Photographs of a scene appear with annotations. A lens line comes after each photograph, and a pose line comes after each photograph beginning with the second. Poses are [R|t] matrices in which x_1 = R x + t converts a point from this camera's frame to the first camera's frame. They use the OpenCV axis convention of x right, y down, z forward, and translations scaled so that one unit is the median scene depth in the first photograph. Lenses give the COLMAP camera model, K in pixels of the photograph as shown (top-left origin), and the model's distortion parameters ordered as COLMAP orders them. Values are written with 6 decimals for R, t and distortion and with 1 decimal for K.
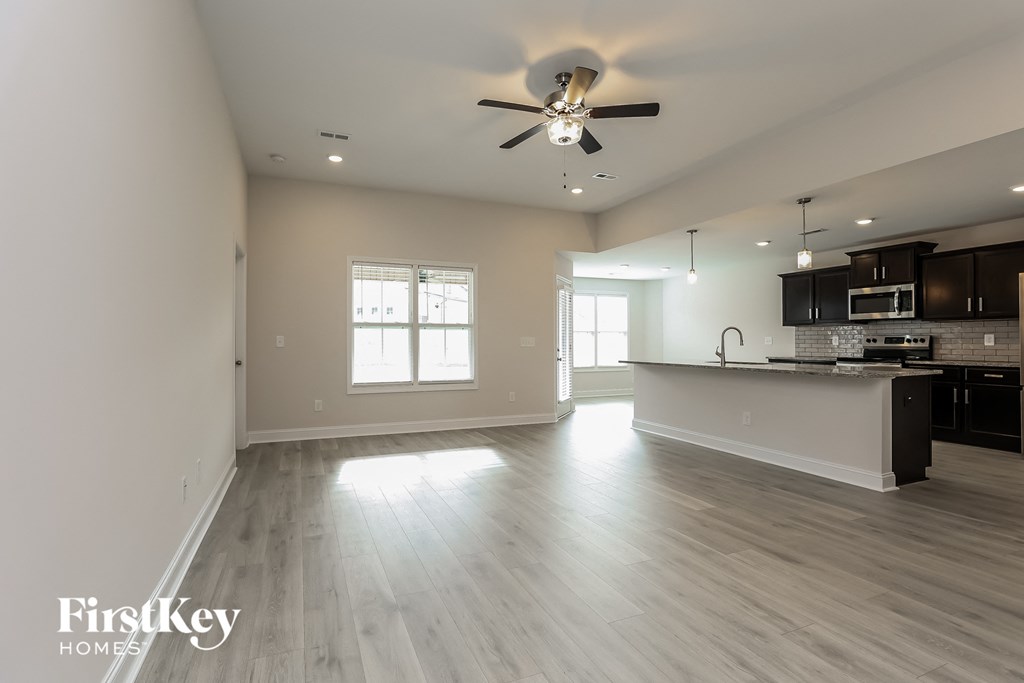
lens RADIAL K [[508.2, 0, 507.6], [0, 508.2, 345.5], [0, 0, 1]] dist [-0.020360, 0.000982]
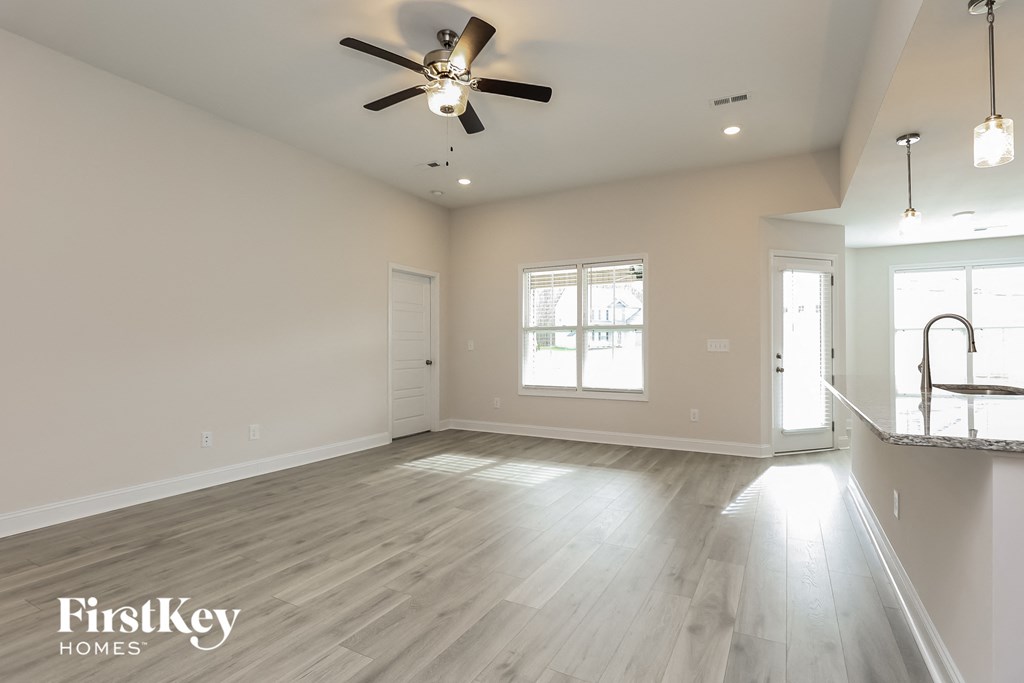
lens RADIAL K [[499.5, 0, 508.0], [0, 499.5, 348.8], [0, 0, 1]] dist [-0.017856, 0.000368]
pose [[0.611005, 0.003251, -0.791620, 0.493418], [-0.005164, 0.999987, 0.000121, -0.000845], [0.791610, 0.004014, 0.611014, 0.334340]]
